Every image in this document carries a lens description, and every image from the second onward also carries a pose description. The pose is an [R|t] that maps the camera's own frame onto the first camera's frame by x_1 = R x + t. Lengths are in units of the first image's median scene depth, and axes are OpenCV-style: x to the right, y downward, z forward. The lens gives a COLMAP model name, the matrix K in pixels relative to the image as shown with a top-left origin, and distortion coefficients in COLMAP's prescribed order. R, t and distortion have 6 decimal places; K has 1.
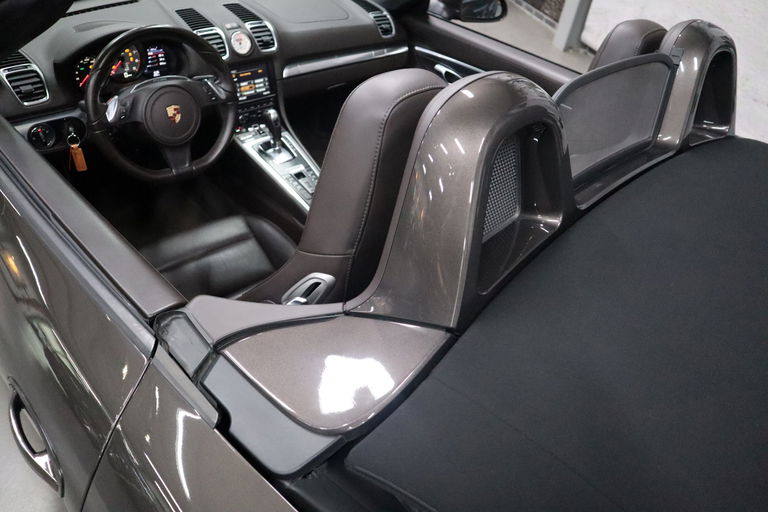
lens RADIAL K [[412.1, 0, 383.3], [0, 412.1, 255.5], [0, 0, 1]] dist [-0.002975, -0.000536]
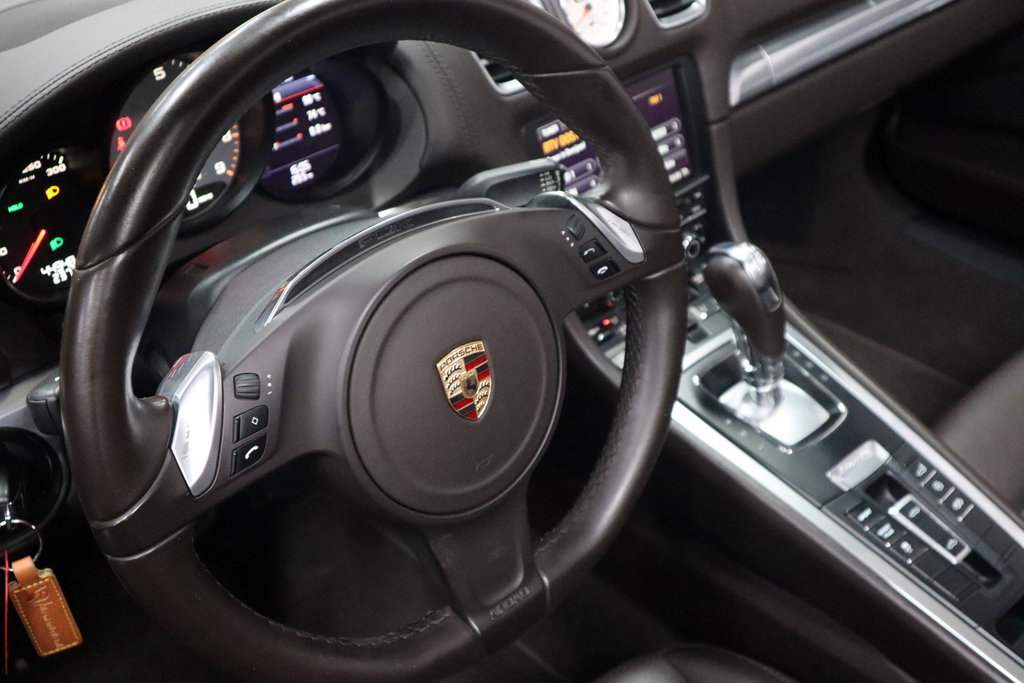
lens RADIAL K [[782.4, 0, 512.7], [0, 782.4, 341.8], [0, 0, 1]] dist [0.012084, 0.002504]
pose [[0.991828, -0.117473, -0.049781, -0.422088], [0.116171, 0.992826, -0.028295, -0.319499], [0.052748, 0.022281, 0.998359, 0.547816]]
